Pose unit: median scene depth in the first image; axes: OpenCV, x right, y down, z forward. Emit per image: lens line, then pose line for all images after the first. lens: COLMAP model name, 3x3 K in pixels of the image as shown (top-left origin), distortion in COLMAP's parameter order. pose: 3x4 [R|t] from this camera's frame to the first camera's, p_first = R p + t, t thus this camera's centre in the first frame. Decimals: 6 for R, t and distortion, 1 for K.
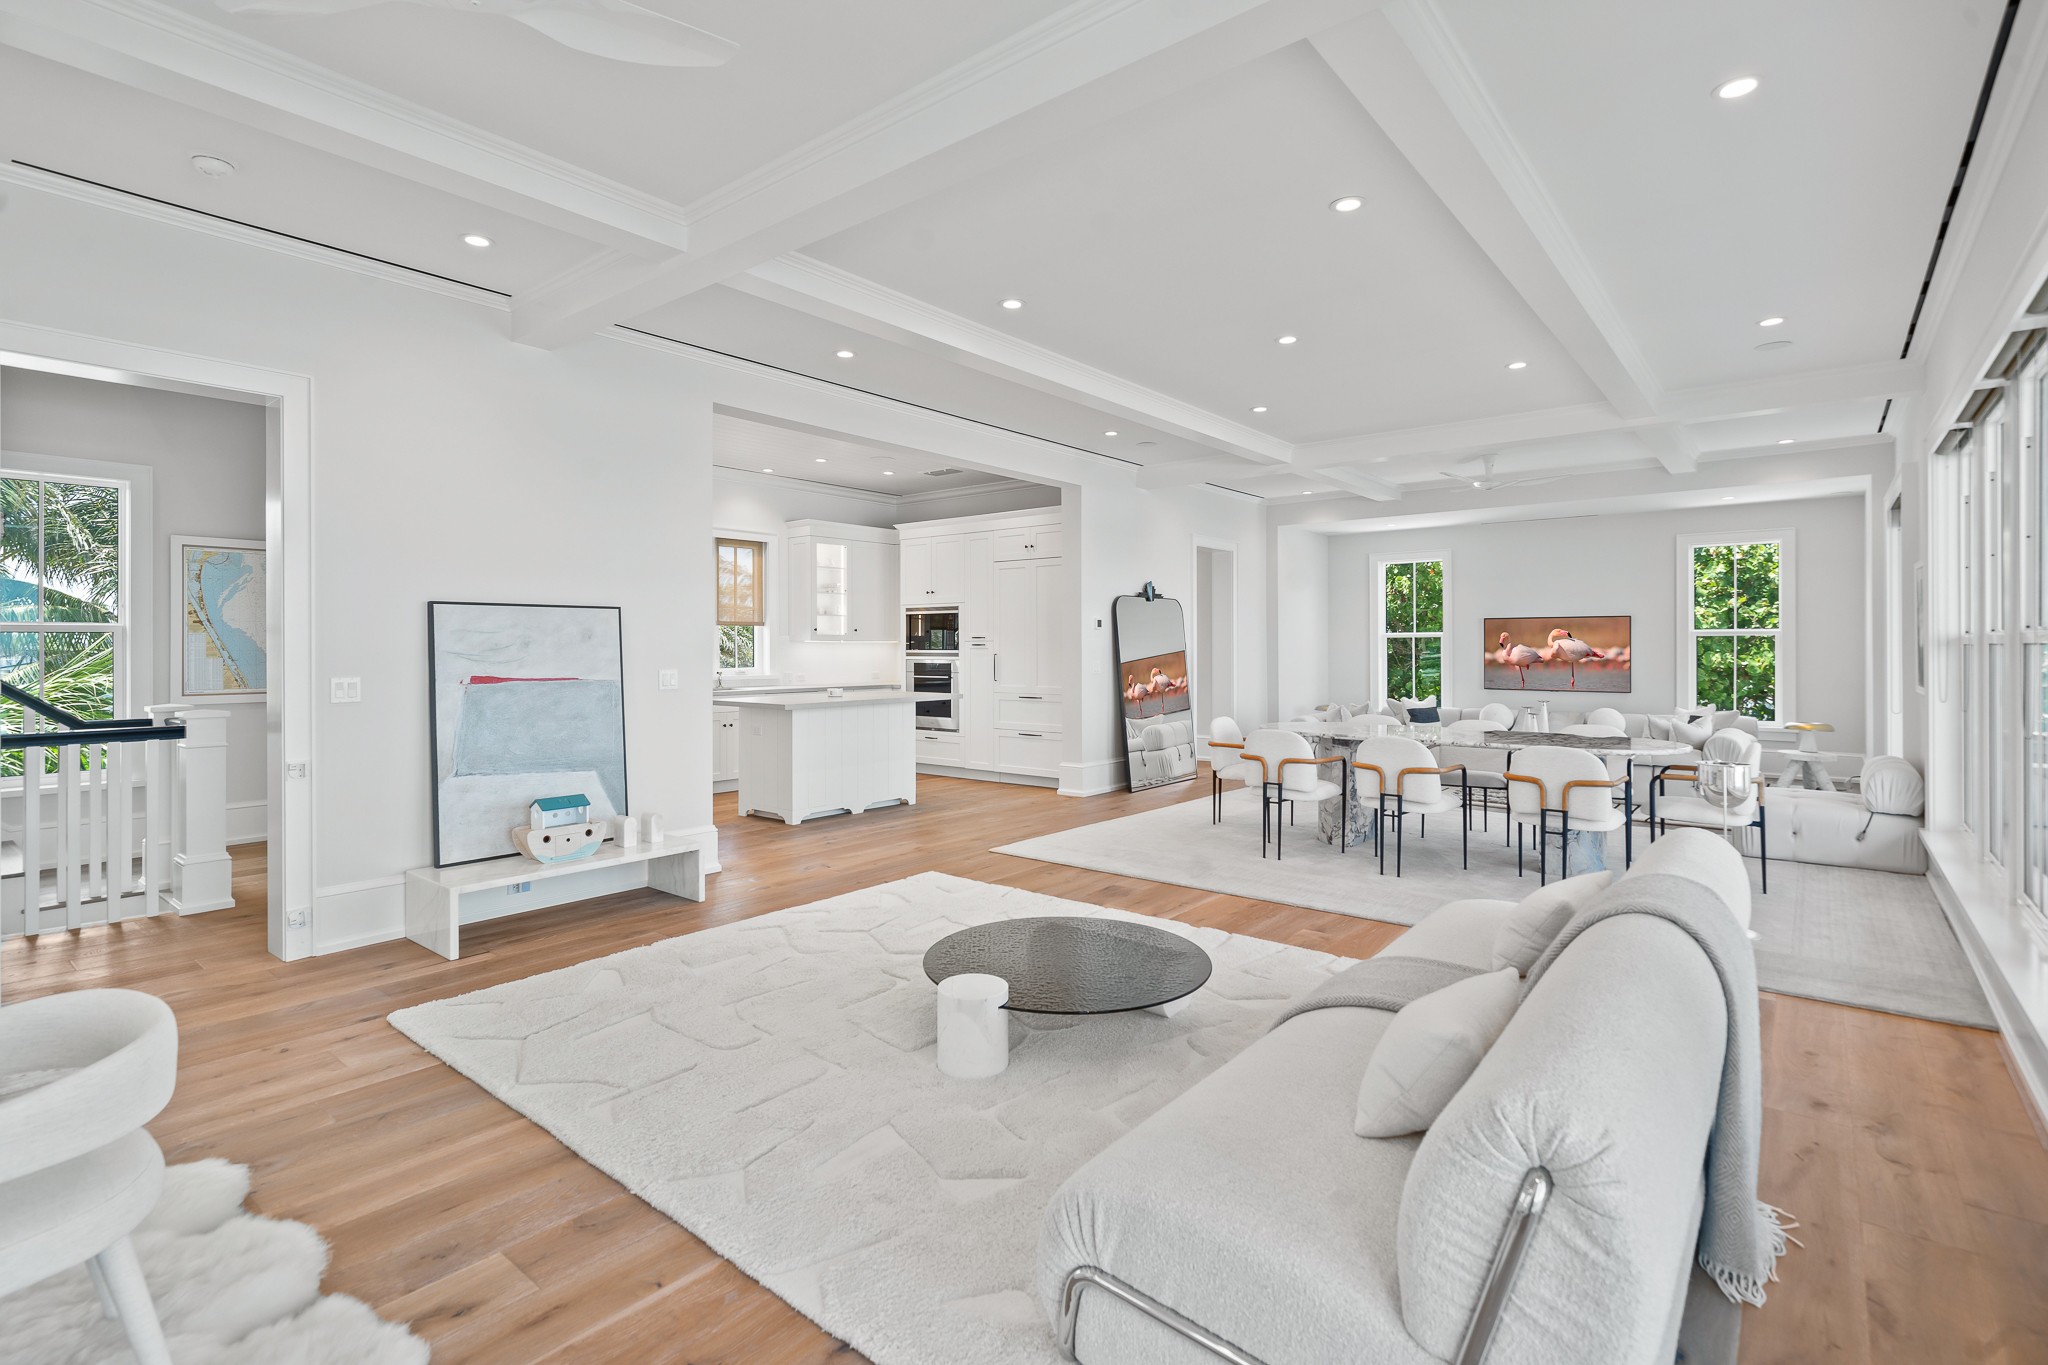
lens RADIAL K [[981.1, 0, 1039.5], [0, 981.1, 646.4], [0, 0, 1]] dist [0.006547, 0.000239]
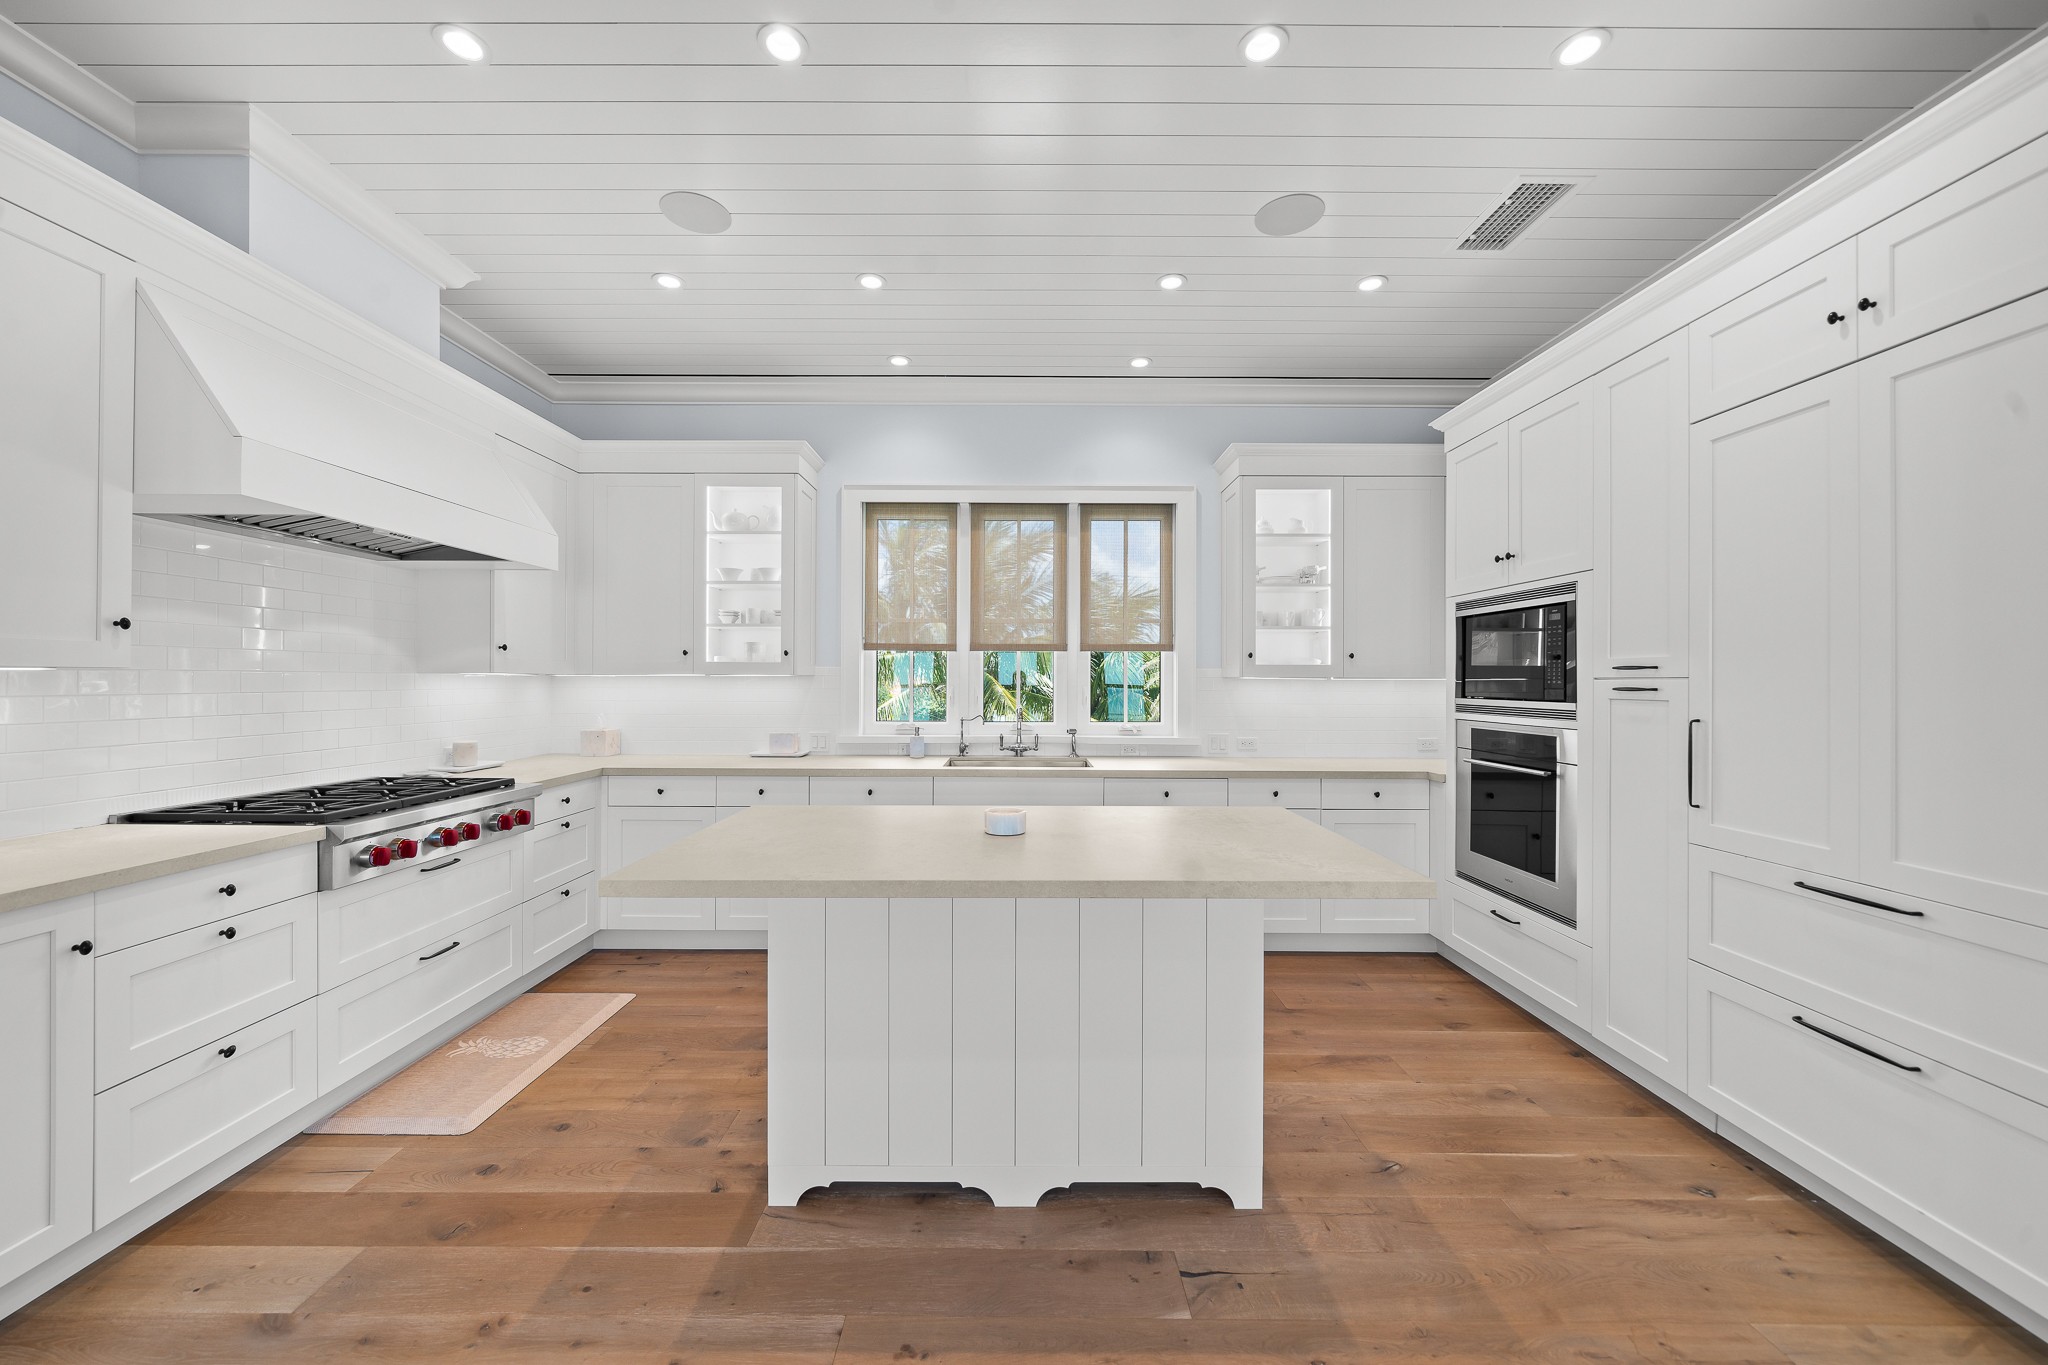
lens RADIAL K [[742.8, 0, 1015.1], [0, 742.8, 688.3], [0, 0, 1]] dist [-0.008969, 0.001170]
pose [[0.612660, 0.009199, -0.790293, 0.005827], [-0.001764, 0.999946, 0.010272, -0.003599], [0.790345, -0.004899, 0.612643, 0.639500]]
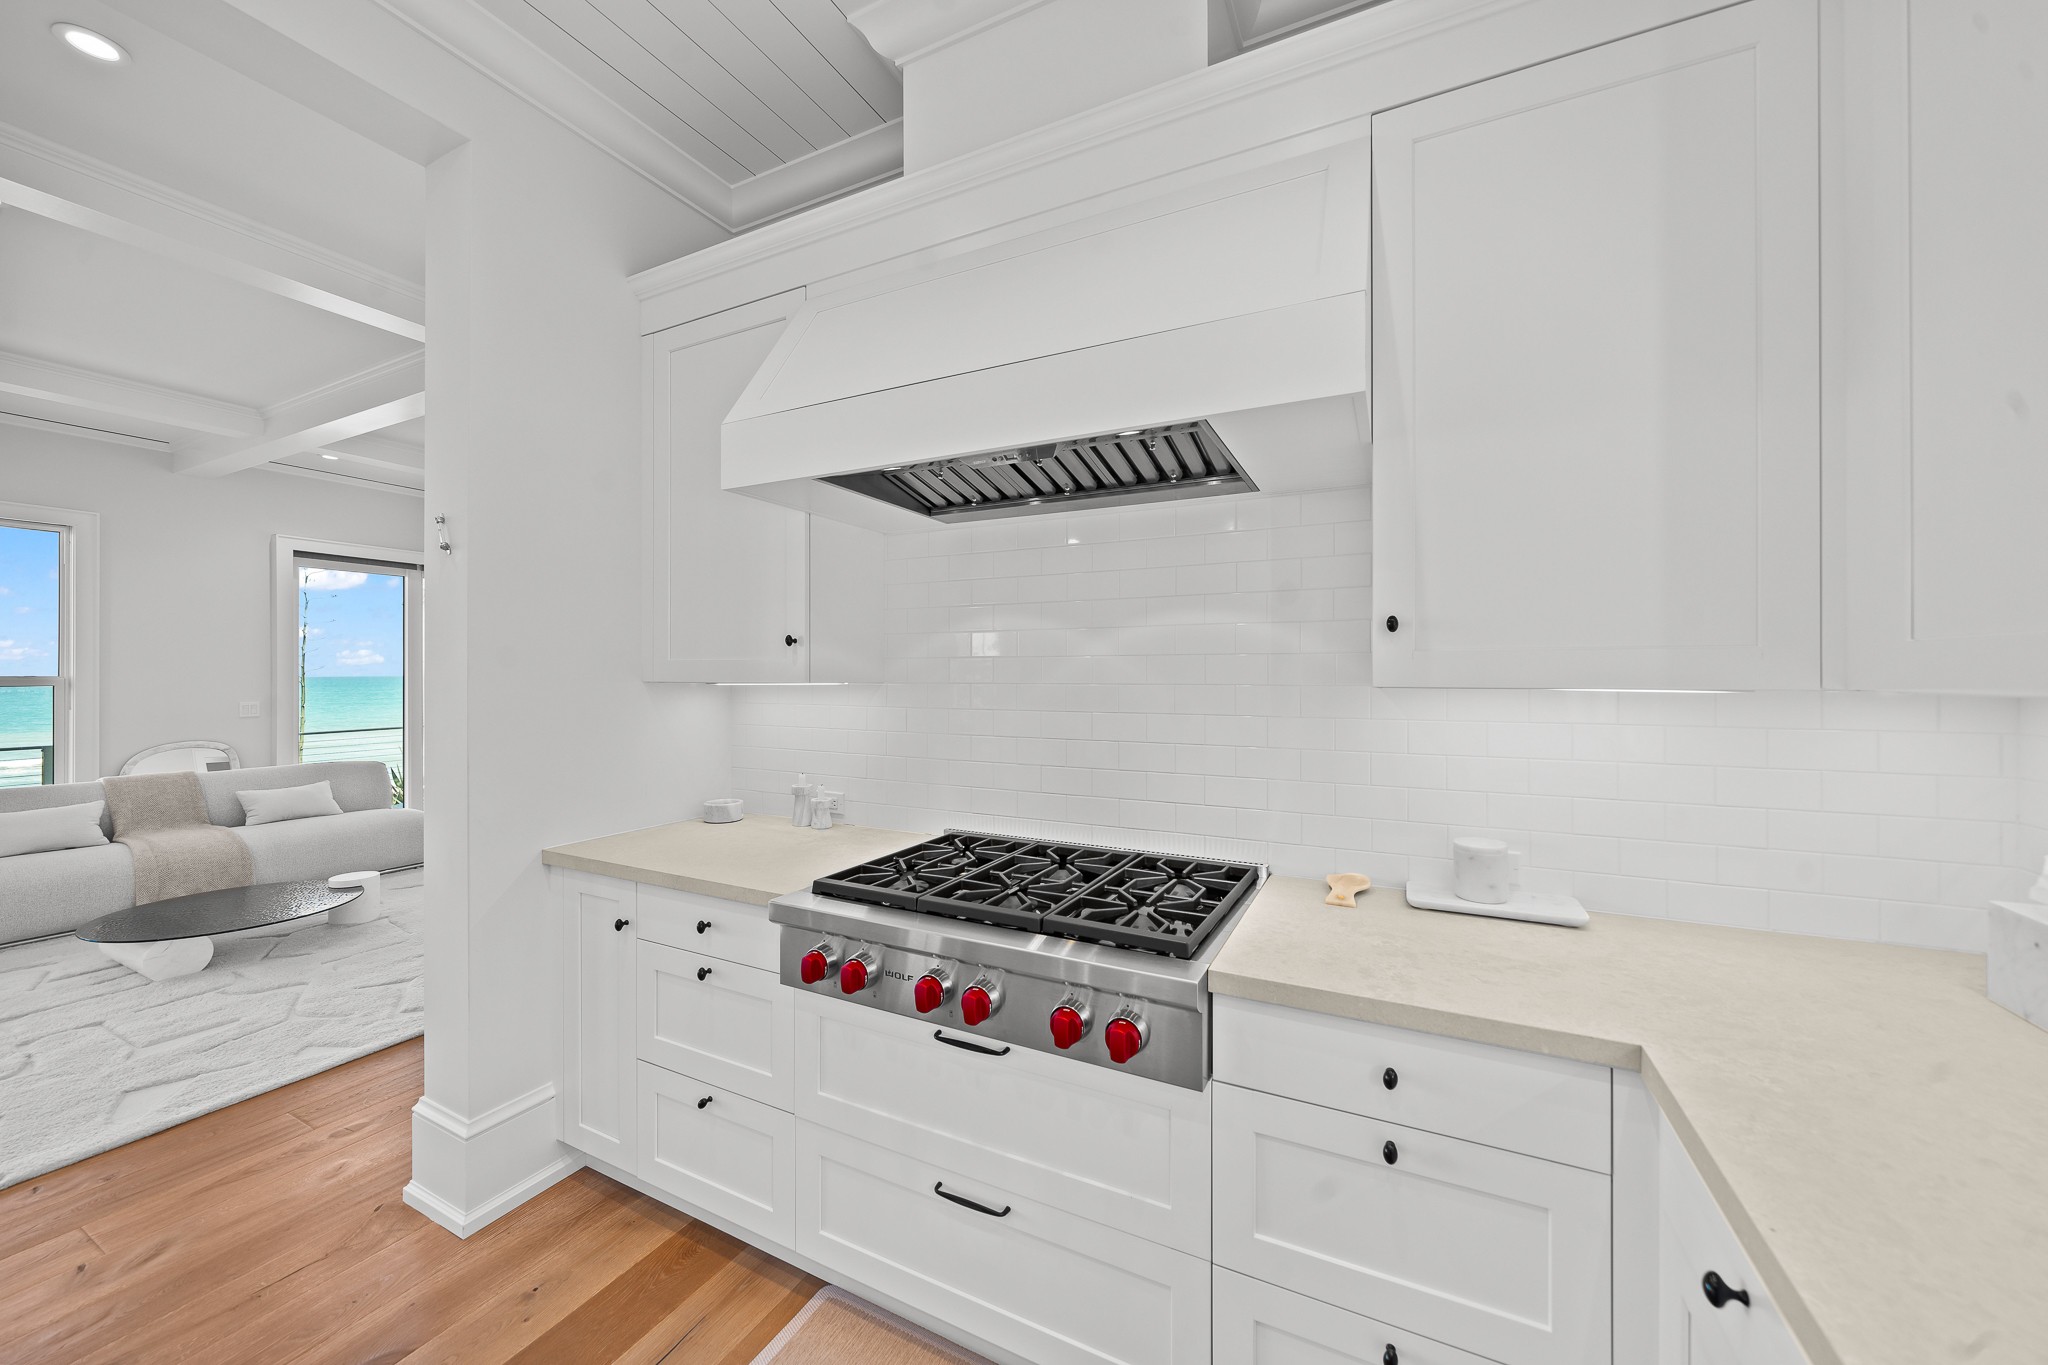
lens RADIAL K [[742.8, 0, 1019.9], [0, 742.8, 674.9], [0, 0, 1]] dist [-0.008969, 0.001170]
pose [[-0.982040, -0.001318, -0.188671, -0.302120], [-0.002020, 0.999992, 0.003527, -0.009211], [0.188665, 0.003845, -0.982034, 0.777170]]
